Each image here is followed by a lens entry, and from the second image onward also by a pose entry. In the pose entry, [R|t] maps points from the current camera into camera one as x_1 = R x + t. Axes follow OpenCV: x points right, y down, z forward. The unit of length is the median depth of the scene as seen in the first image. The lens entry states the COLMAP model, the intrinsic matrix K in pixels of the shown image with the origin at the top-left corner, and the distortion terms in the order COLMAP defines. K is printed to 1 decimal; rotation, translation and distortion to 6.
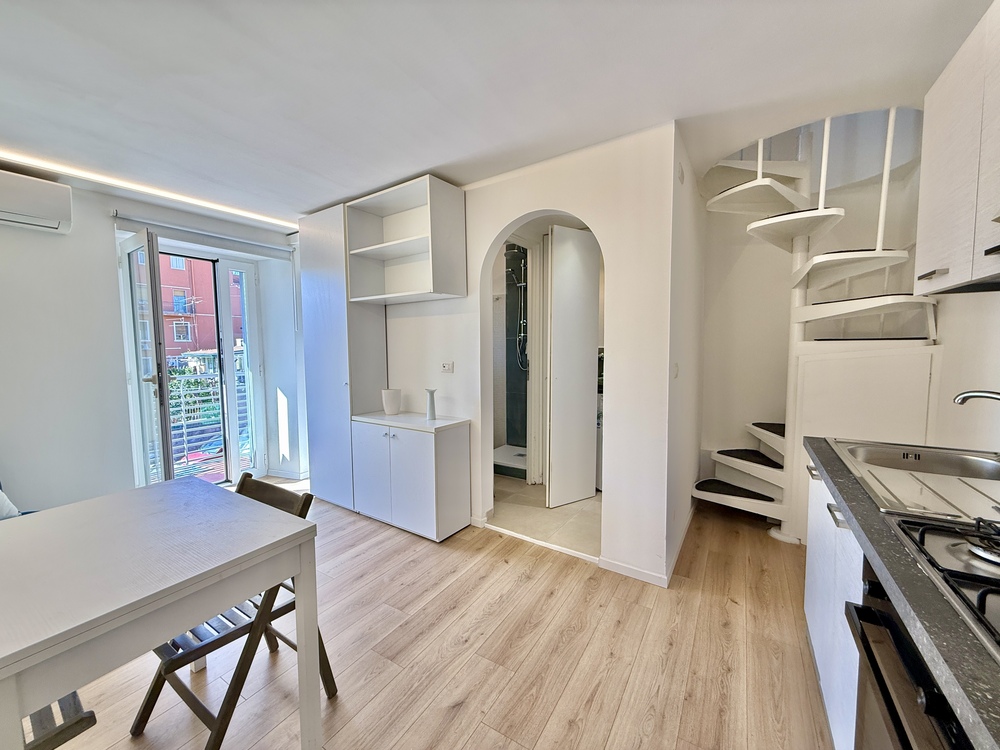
lens RADIAL K [[399.3, 0, 498.0], [0, 399.3, 374.6], [0, 0, 1]] dist [-0.000484, 0.000551]
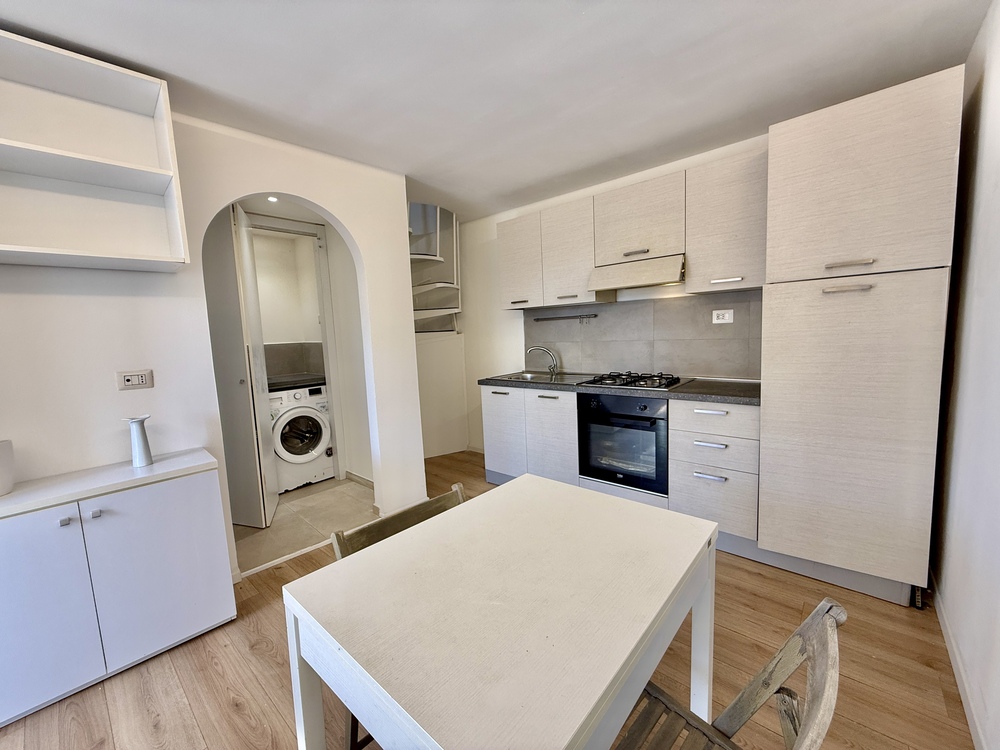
lens RADIAL K [[399.3, 0, 498.2], [0, 399.3, 374.9], [0, 0, 1]] dist [-0.000484, 0.000551]
pose [[0.167723, -0.107789, 0.979924, -0.806297], [0.116216, 0.989236, 0.088922, -0.021042], [-0.978960, 0.098968, 0.178445, 0.415459]]
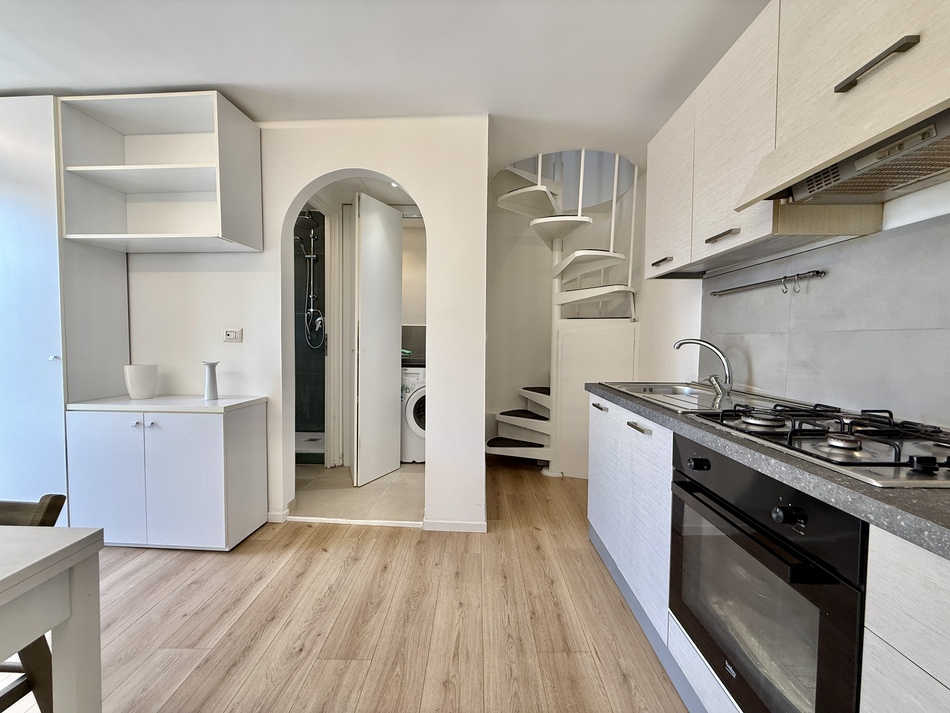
lens RADIAL K [[379.3, 0, 473.2], [0, 379.3, 356.1], [0, 0, 1]] dist [-0.000484, 0.000551]
pose [[0.857705, -0.005536, 0.514113, -0.130478], [0.020925, 0.999489, -0.024146, 0.066142], [-0.513717, 0.031468, 0.857383, 0.096157]]
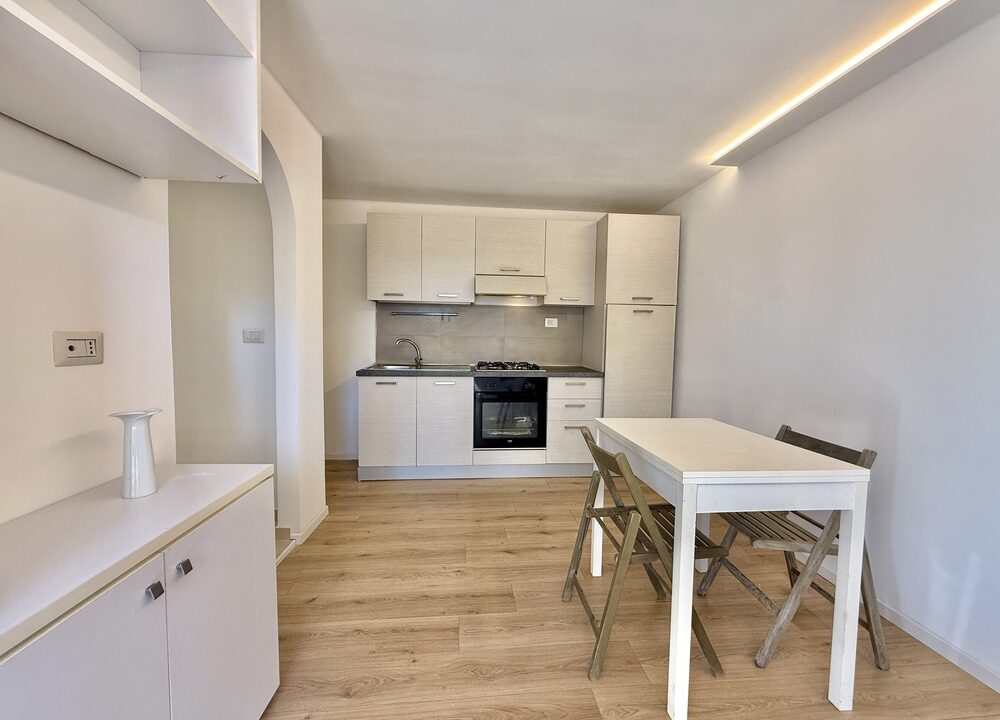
lens RADIAL K [[398.7, 0, 497.9], [0, 398.7, 360.3], [0, 0, 1]] dist [-0.000131, 0.000456]
pose [[-0.600214, -0.051928, 0.798152, -0.773426], [0.048536, 0.993687, 0.101149, -0.033104], [-0.798366, 0.099450, -0.593904, 1.149503]]
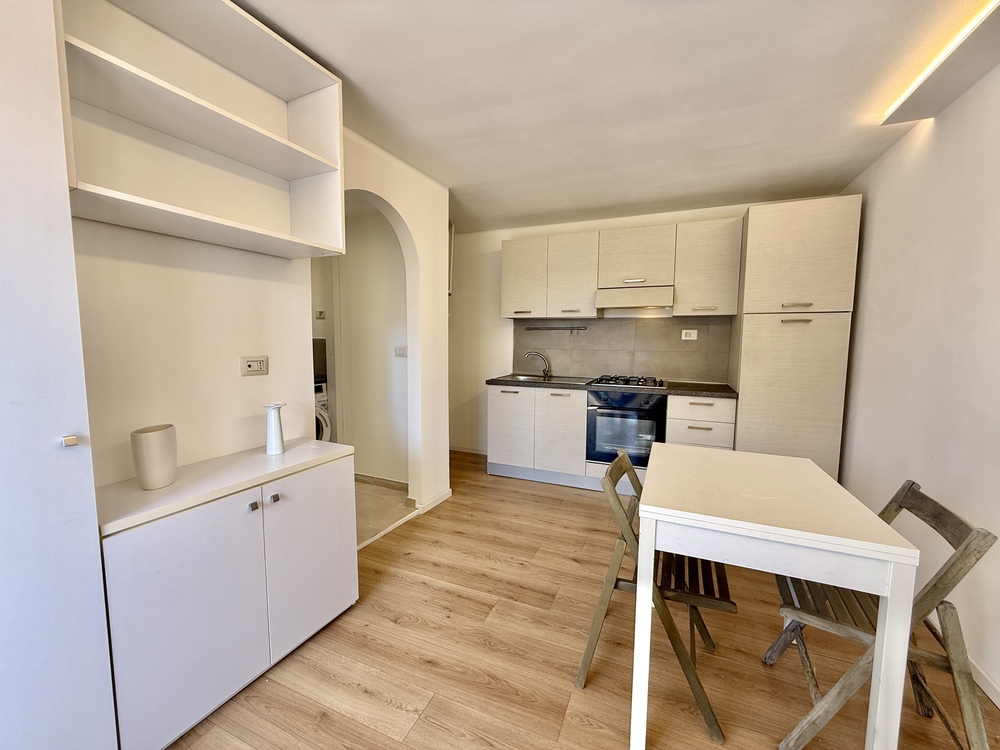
lens RADIAL K [[399.3, 0, 498.3], [0, 399.3, 375.0], [0, 0, 1]] dist [-0.000484, 0.000551]
pose [[-0.143297, -0.082560, 0.986230, -0.967987], [0.066422, 0.993465, 0.092817, -0.046443], [-0.987448, 0.078807, -0.136877, 0.903884]]
